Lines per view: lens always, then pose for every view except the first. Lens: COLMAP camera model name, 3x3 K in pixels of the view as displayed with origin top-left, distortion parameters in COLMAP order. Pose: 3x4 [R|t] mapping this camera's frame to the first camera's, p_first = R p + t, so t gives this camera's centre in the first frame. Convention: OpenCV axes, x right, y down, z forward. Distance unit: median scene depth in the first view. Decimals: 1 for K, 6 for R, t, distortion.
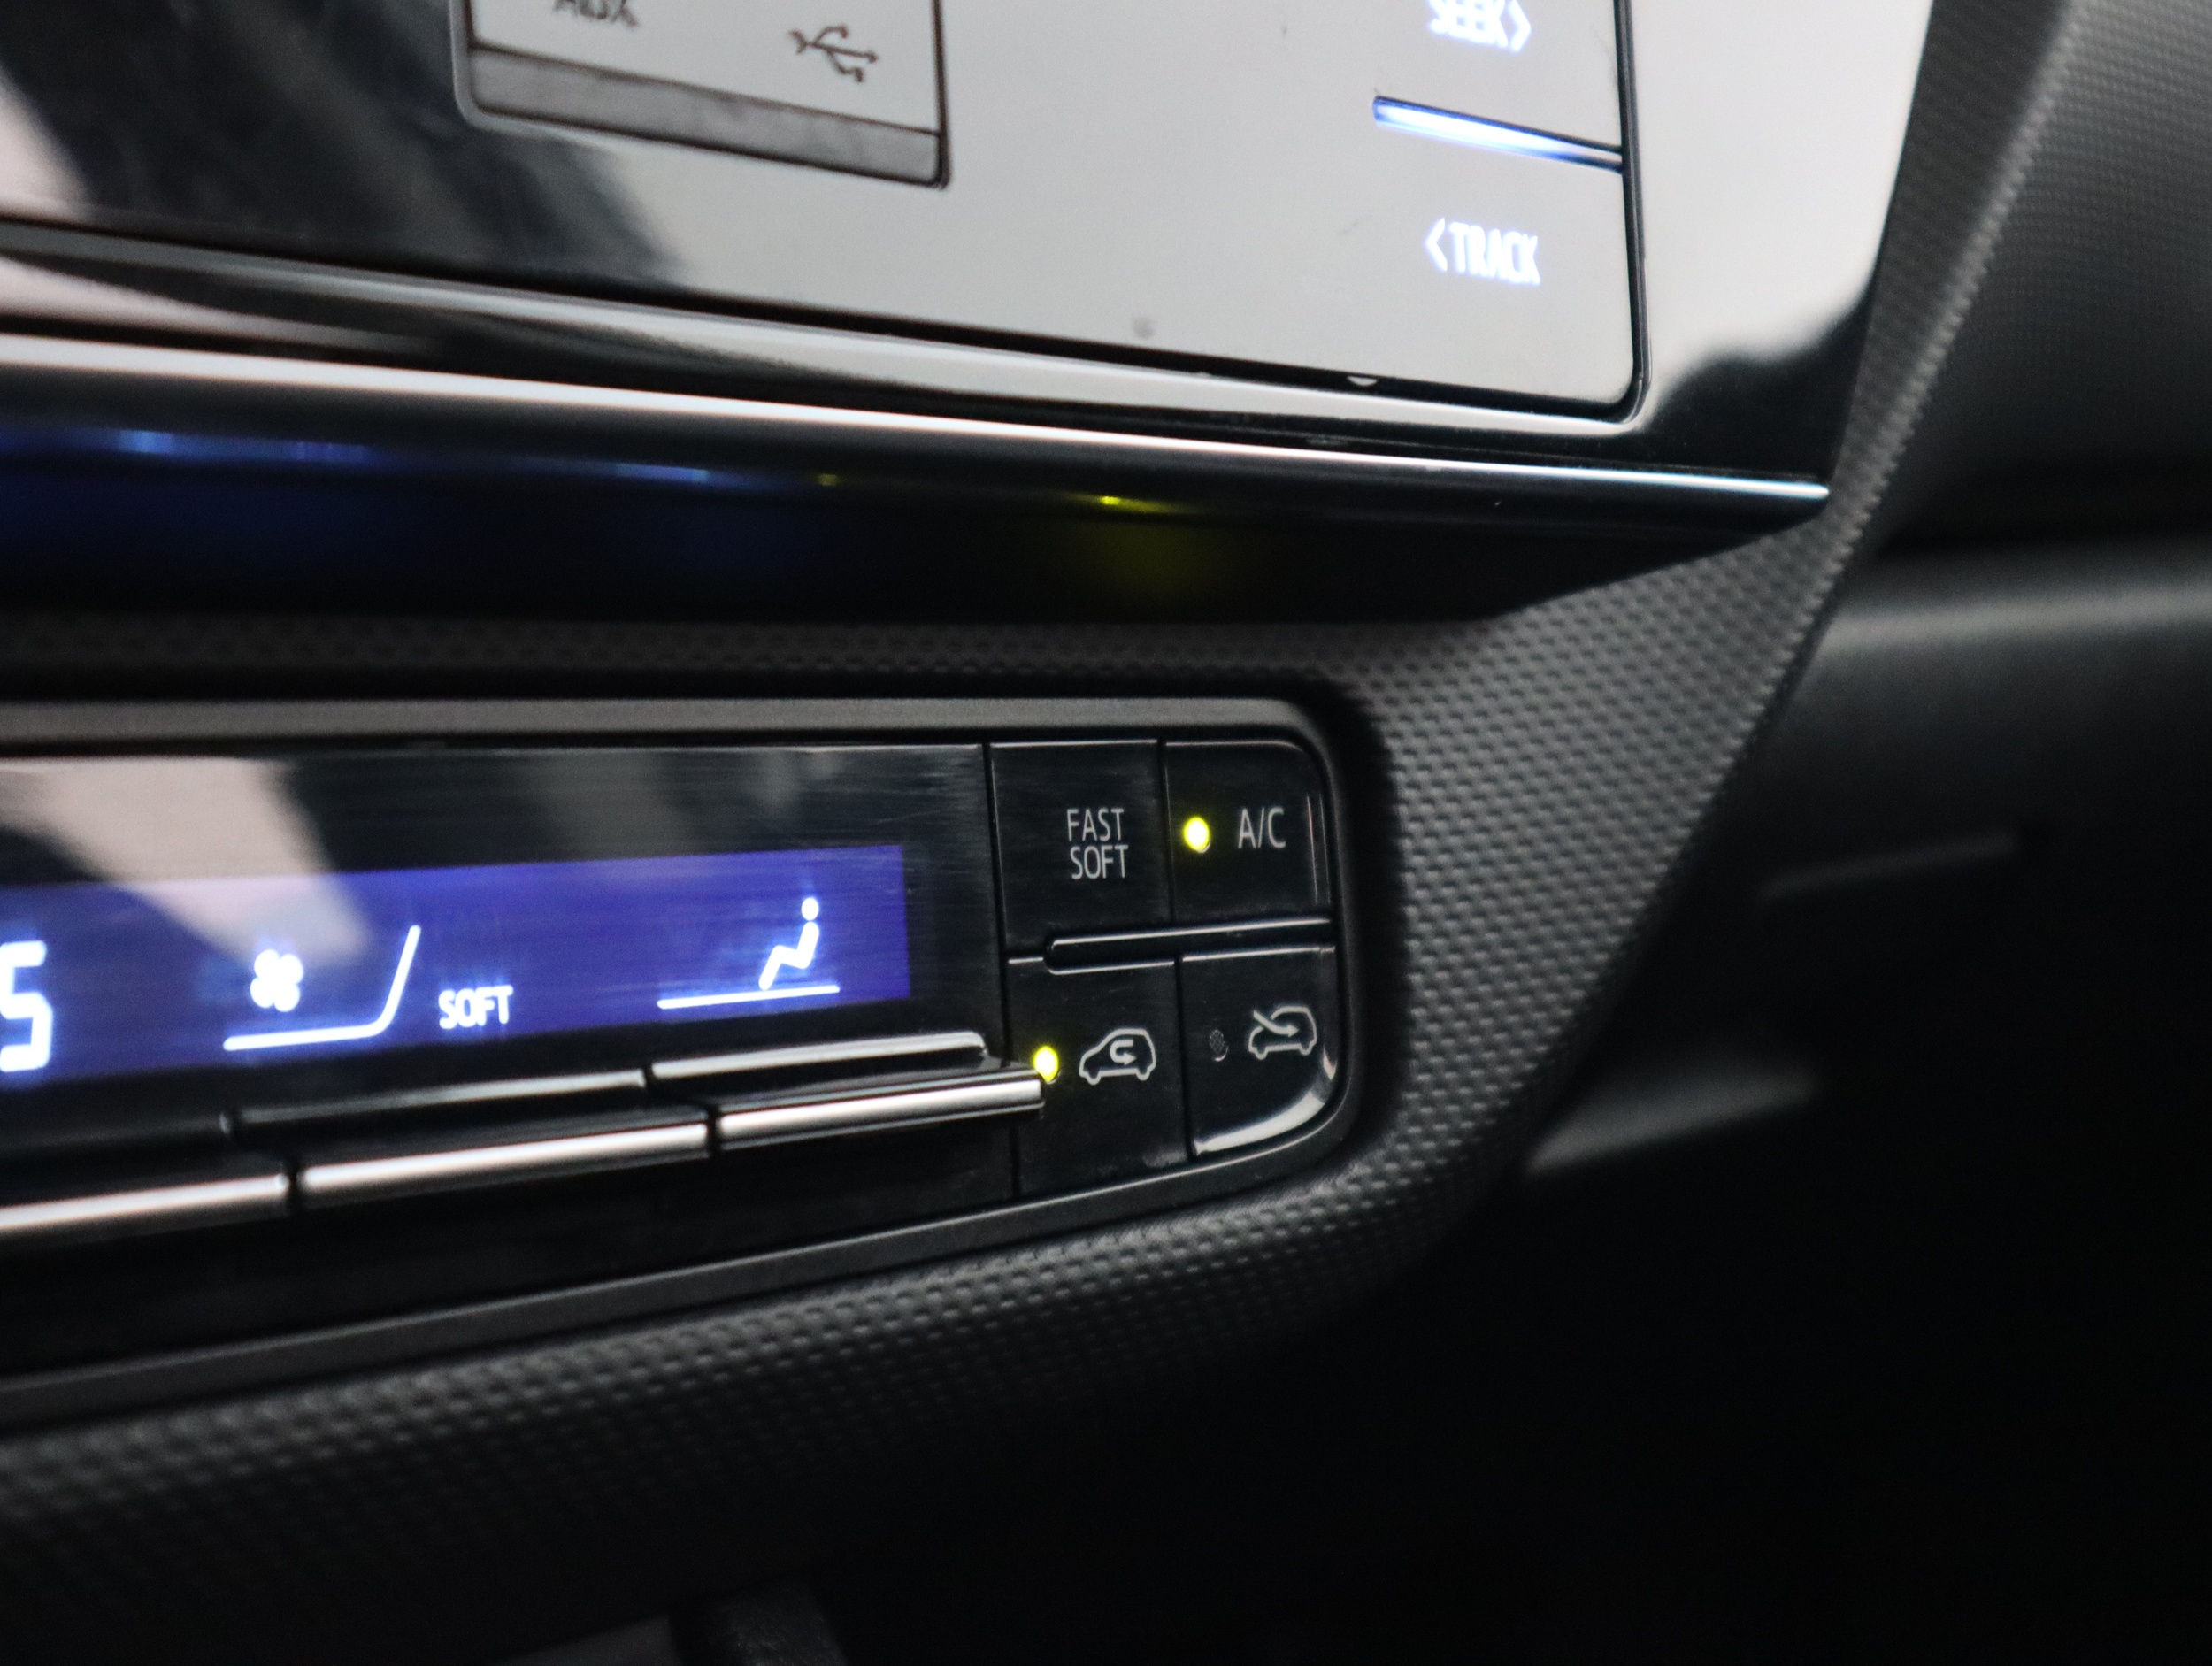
lens RADIAL K [[3444.9, 0, 1084.2], [0, 3444.9, 826.6], [0, 0, 1]] dist [0.039857, 0.000000]
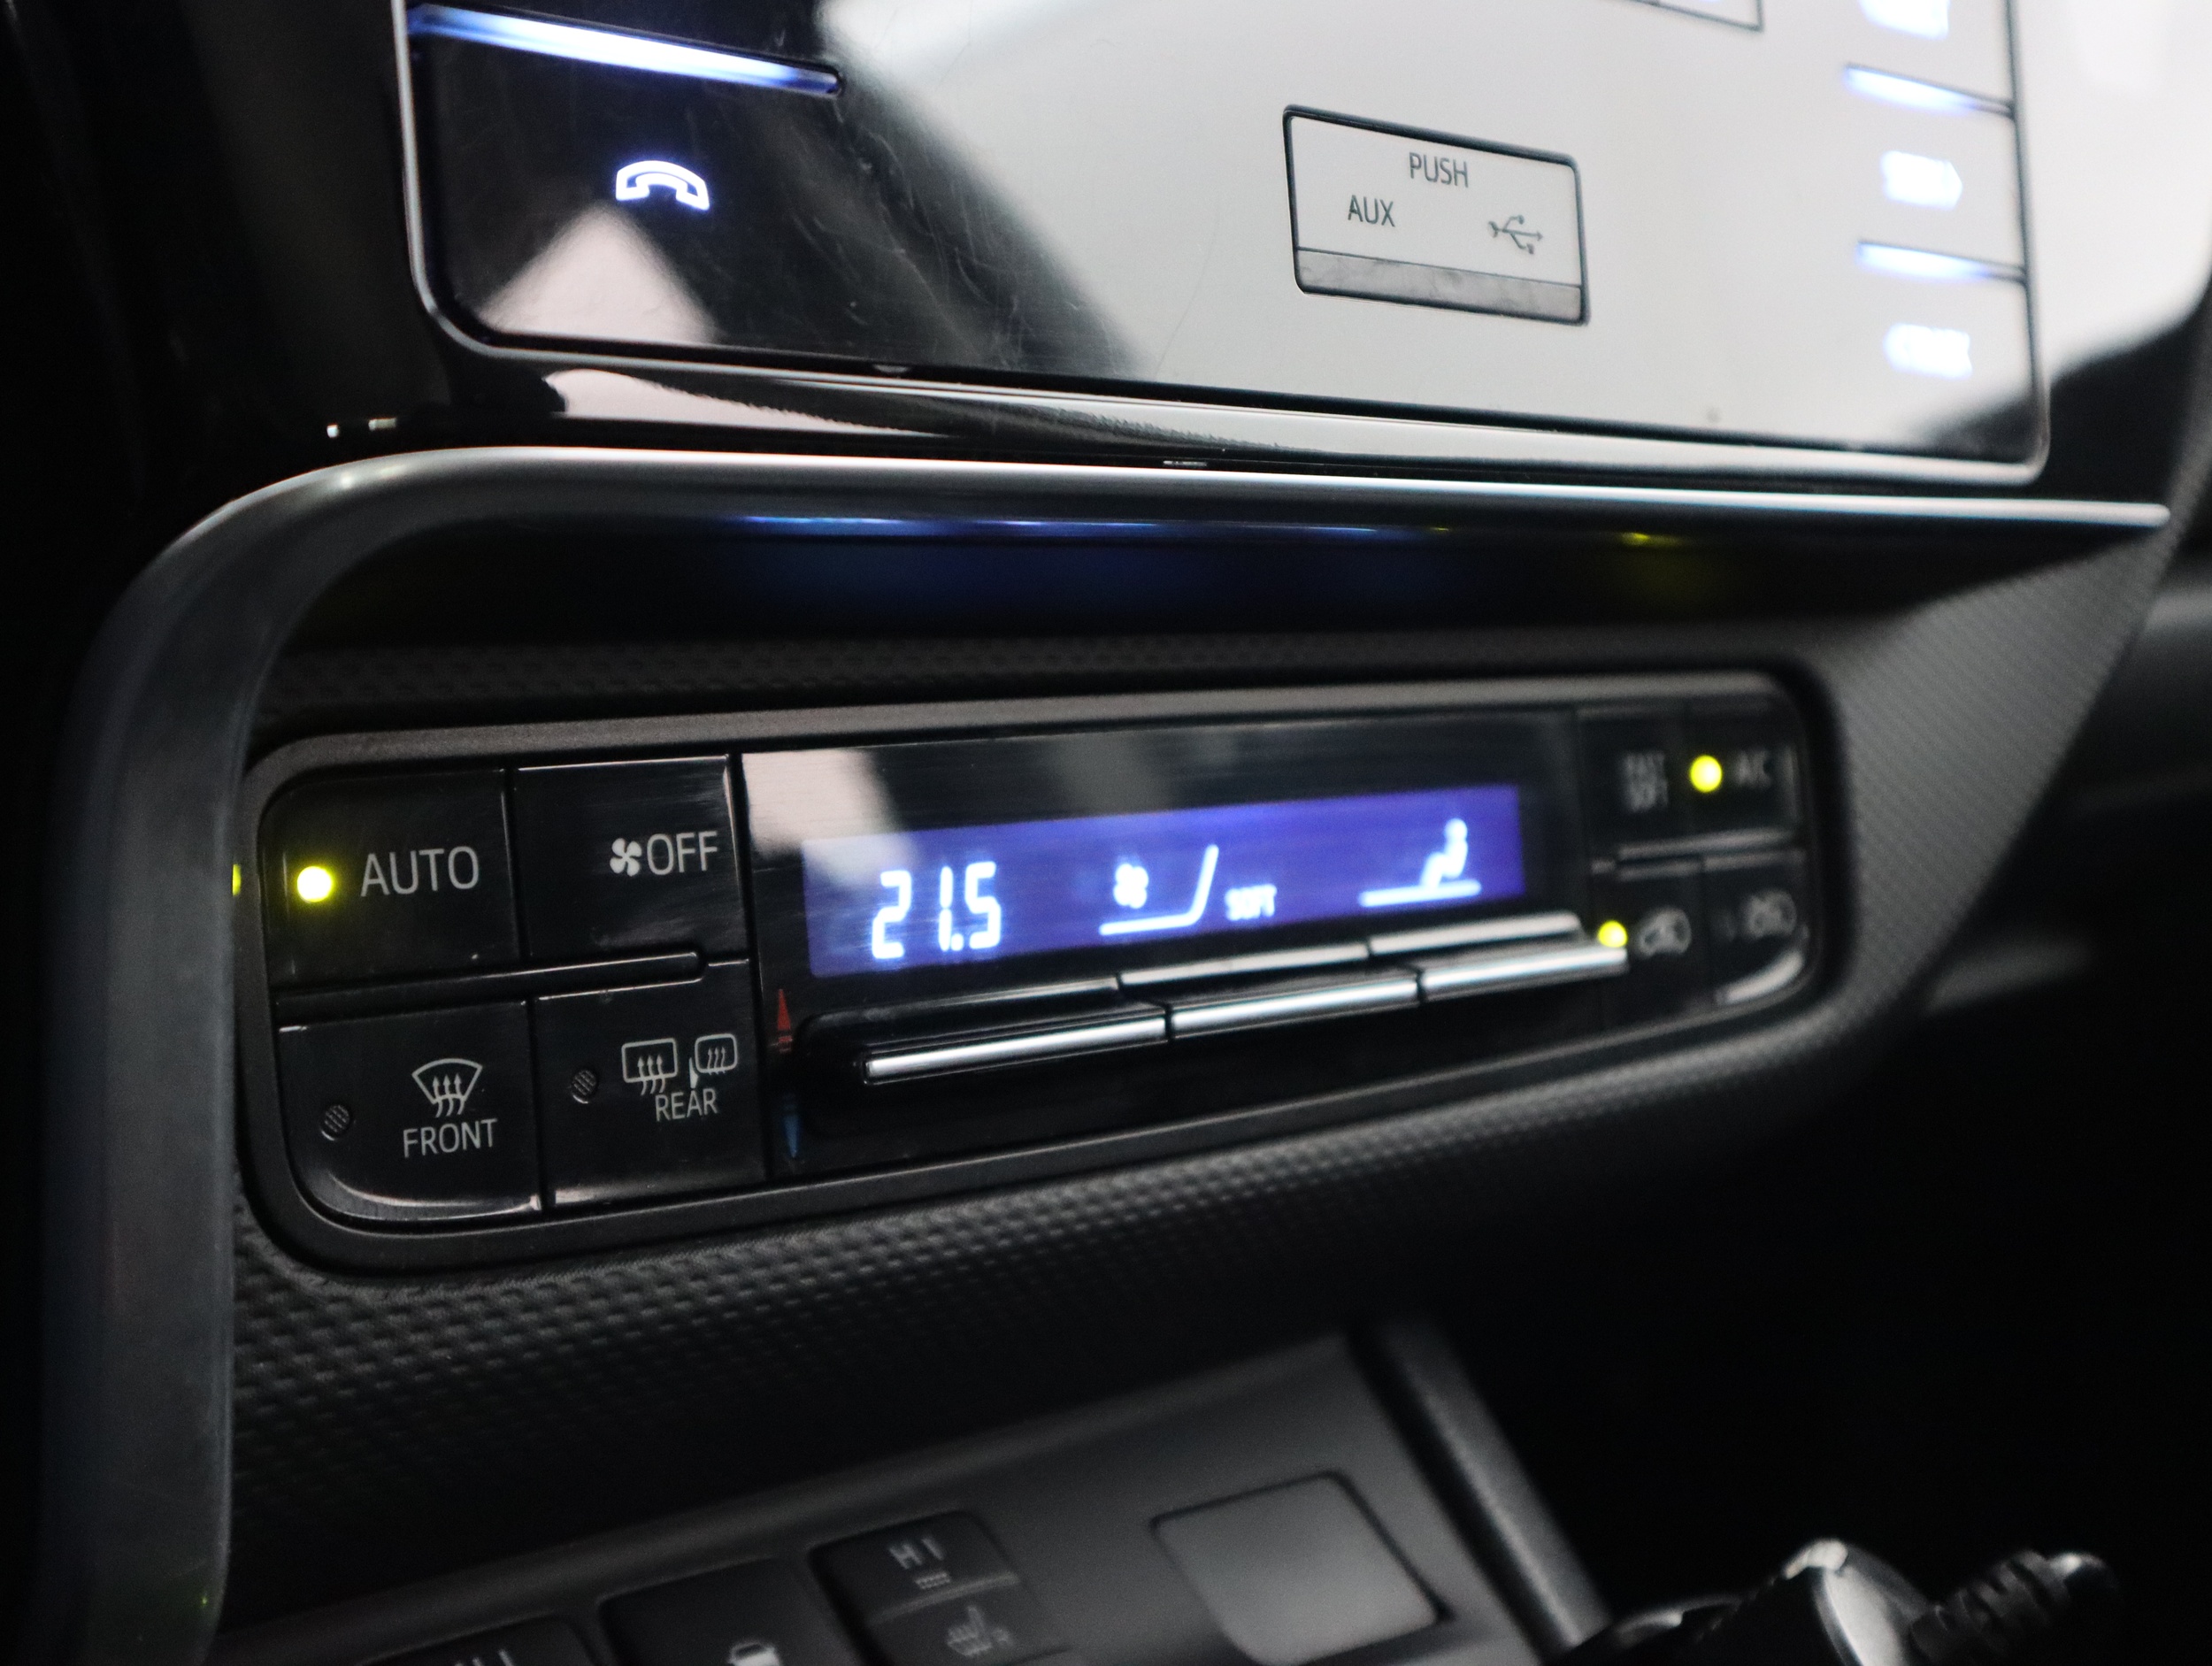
lens RADIAL K [[2710.7, 0, 1113.8], [0, 2710.7, 825.9], [0, 0, 1]] dist [0.033769, 0.000000]
pose [[0.995276, -0.025971, -0.093545, -0.107427], [0.027136, 0.999569, 0.011203, 0.004601], [0.093214, -0.013688, 0.995552, -0.117821]]
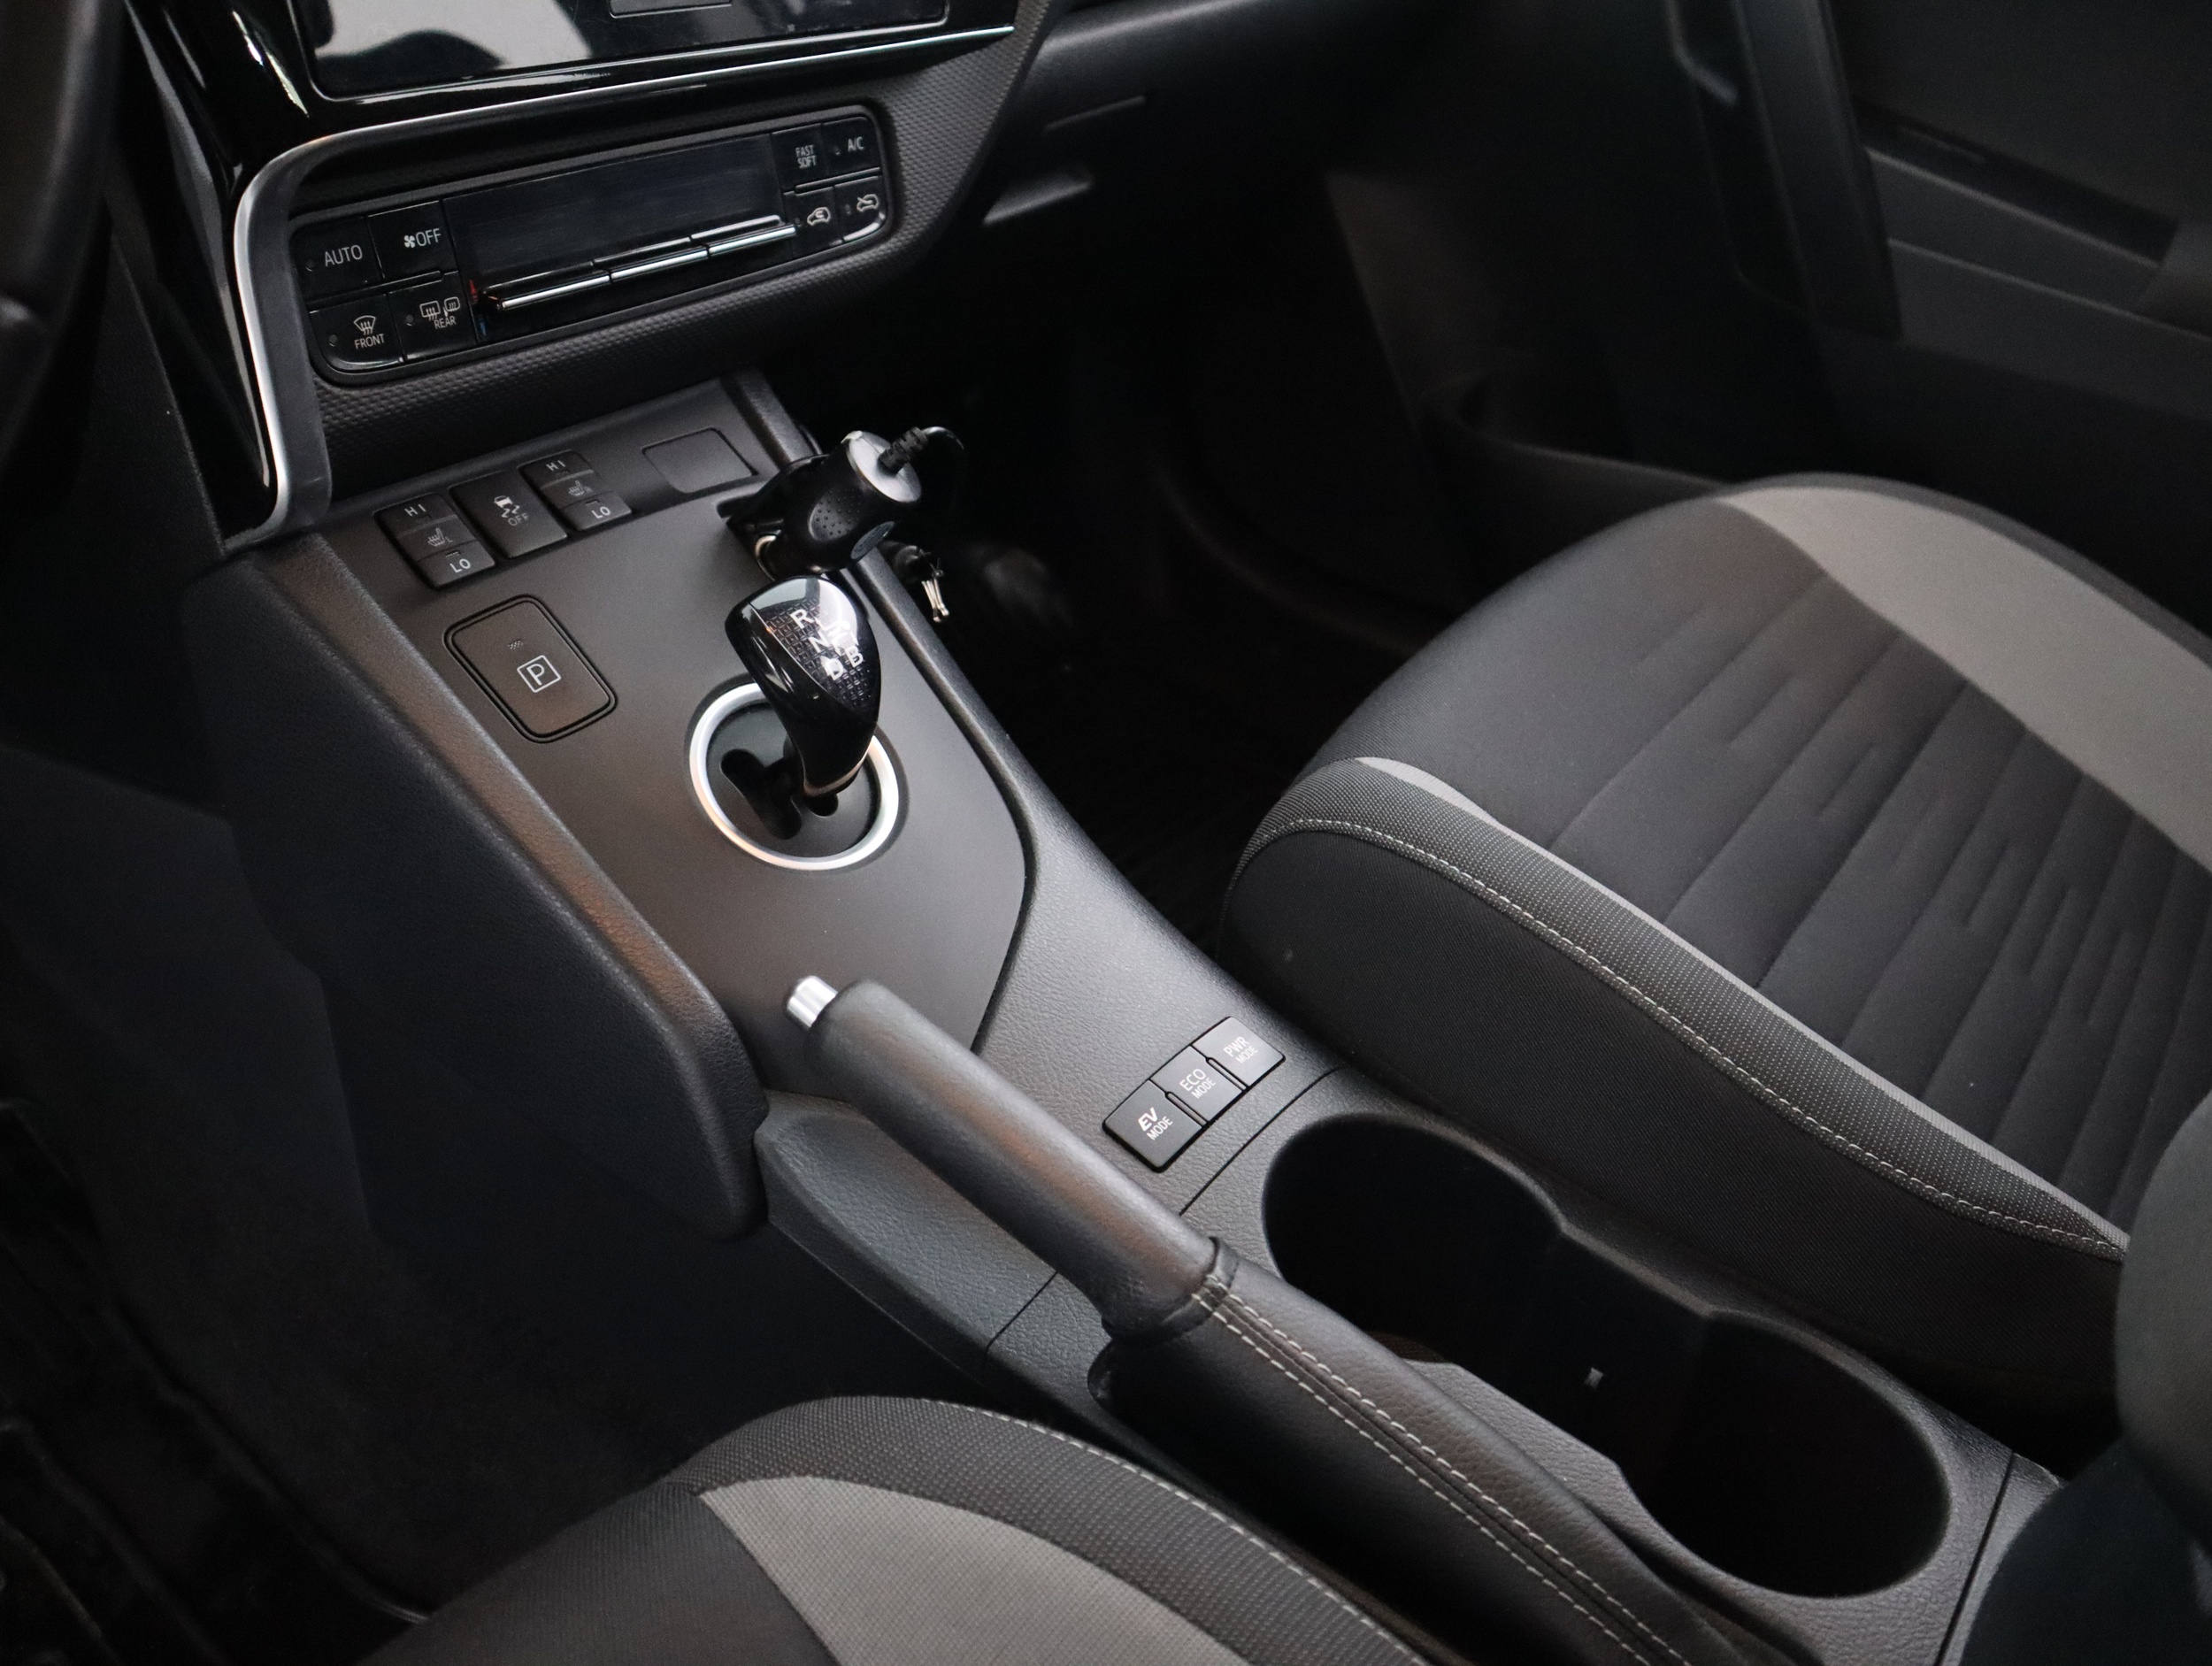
lens RADIAL K [[1770.2, 0, 1101.1], [0, 1770.2, 810.5], [0, 0, 1]] dist [-0.093824, 0.036072]
pose [[0.994079, -0.099960, 0.042591, 0.165489], [0.072435, 0.901840, 0.425954, -0.133880], [-0.080989, -0.420347, 0.903742, -0.975386]]
